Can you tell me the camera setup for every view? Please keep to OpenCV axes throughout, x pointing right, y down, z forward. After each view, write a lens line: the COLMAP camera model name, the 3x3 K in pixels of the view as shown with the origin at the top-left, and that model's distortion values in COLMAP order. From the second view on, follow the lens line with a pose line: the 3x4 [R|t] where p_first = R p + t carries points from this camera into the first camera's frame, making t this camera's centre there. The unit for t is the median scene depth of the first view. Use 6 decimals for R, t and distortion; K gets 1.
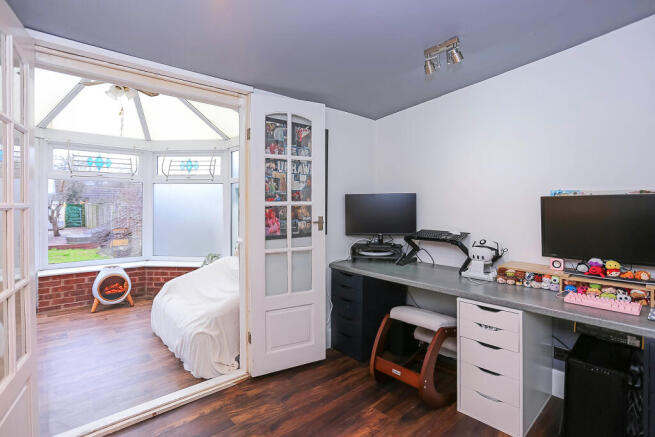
lens RADIAL K [[318.0, 0, 325.6], [0, 318.0, 207.0], [0, 0, 1]] dist [-0.062572, 0.028056]
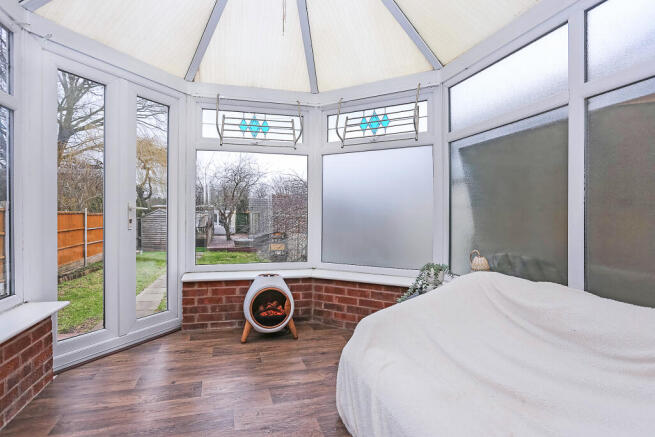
lens RADIAL K [[328.1, 0, 315.6], [0, 328.1, 217.2], [0, 0, 1]] dist [-0.001937, 0.000564]
pose [[0.893468, 0.001930, -0.449123, -0.302473], [-0.002637, 0.999996, -0.000949, 0.074368], [0.449120, 0.002032, 0.893469, 0.444035]]
